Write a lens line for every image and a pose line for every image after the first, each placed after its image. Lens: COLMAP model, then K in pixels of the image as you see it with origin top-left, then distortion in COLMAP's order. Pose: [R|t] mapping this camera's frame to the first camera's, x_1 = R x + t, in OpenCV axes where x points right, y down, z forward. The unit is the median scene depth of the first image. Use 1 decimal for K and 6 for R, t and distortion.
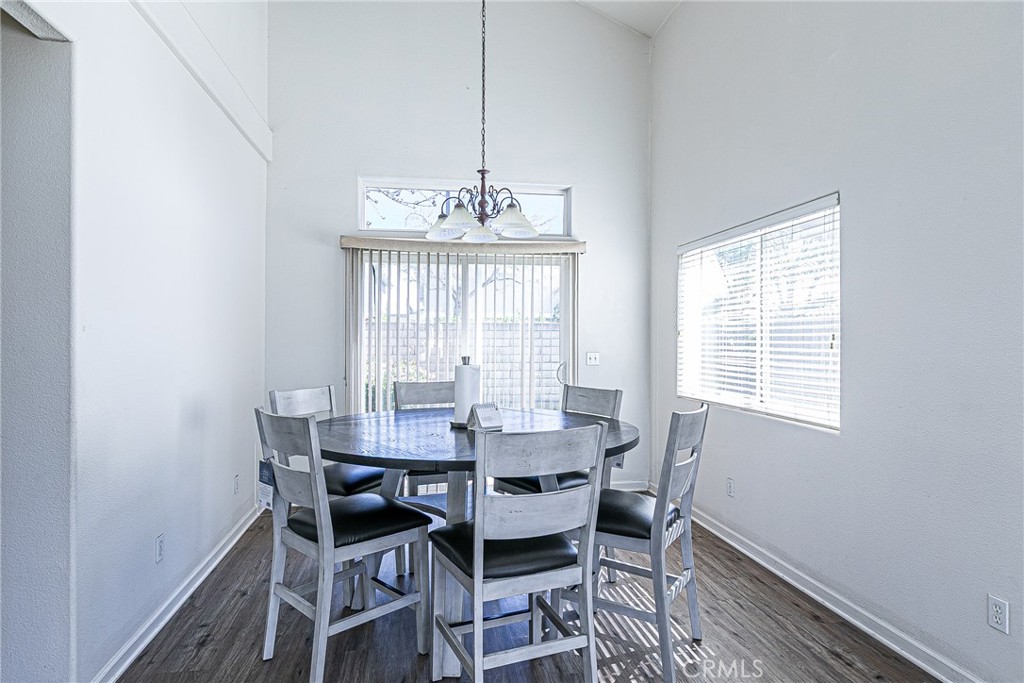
lens RADIAL K [[587.7, 0, 506.8], [0, 587.7, 338.0], [0, 0, 1]] dist [0.005363, -0.000205]
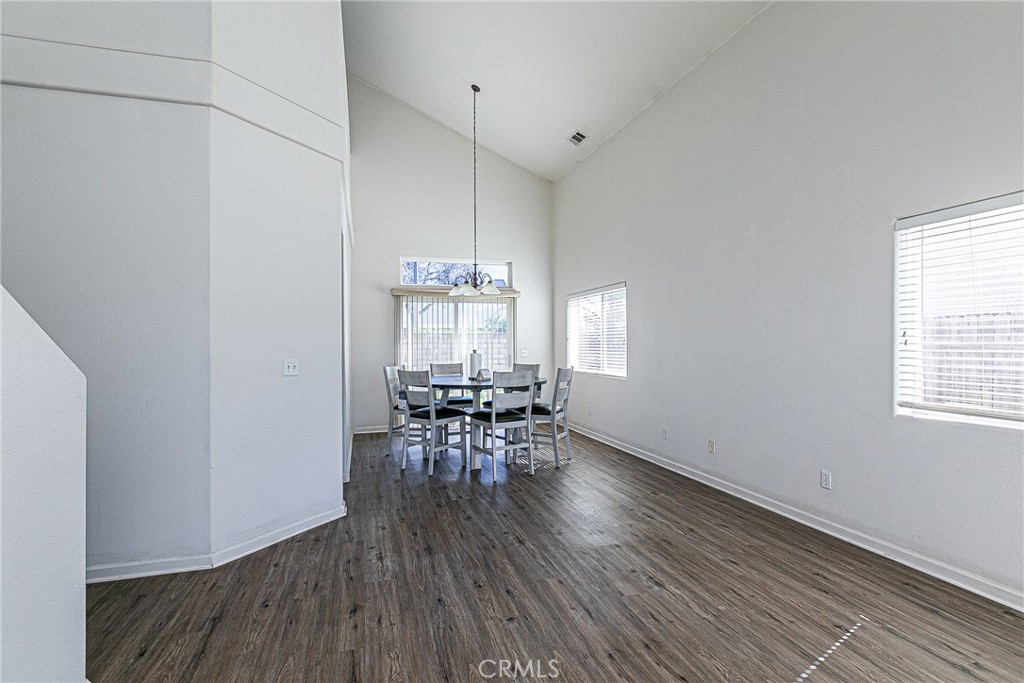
lens RADIAL K [[501.9, 0, 495.9], [0, 501.9, 341.3], [0, 0, 1]] dist [-0.002616, 0.000622]
pose [[0.994101, -0.006421, 0.108267, -0.170112], [0.006930, 0.999967, -0.004330, 0.006081], [-0.108236, 0.005054, 0.994112, -0.852178]]
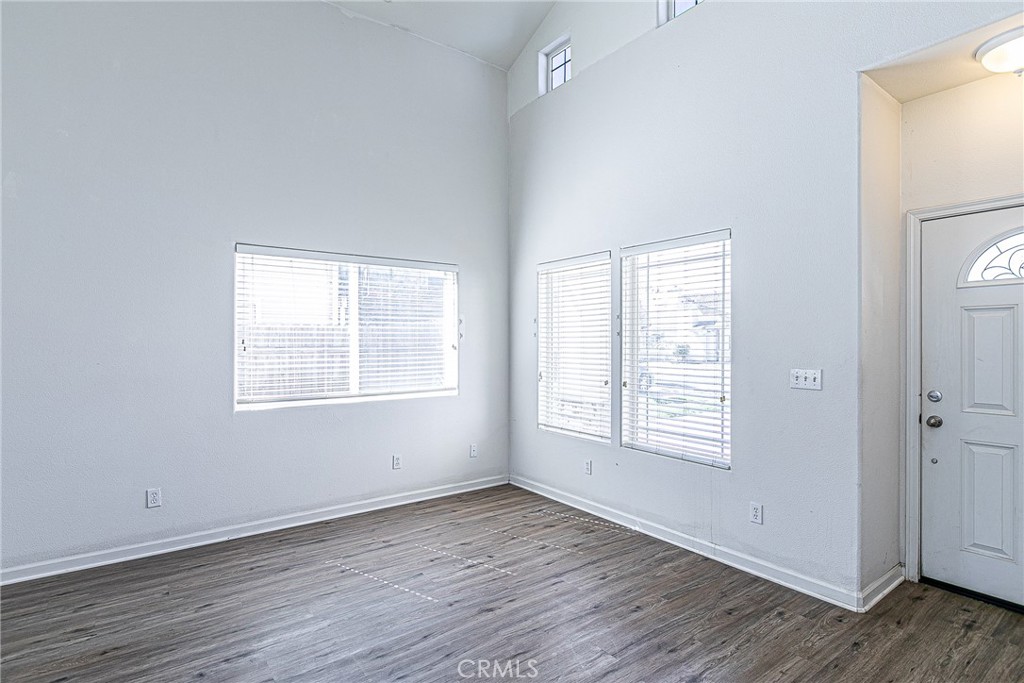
lens RADIAL K [[517.5, 0, 533.4], [0, 517.5, 338.6], [0, 0, 1]] dist [-0.001969, -0.000846]
pose [[-0.478450, 0.004256, 0.878105, -0.584227], [0.002419, 0.999991, -0.003528, -0.006473], [-0.878112, 0.000436, -0.478456, -0.086341]]
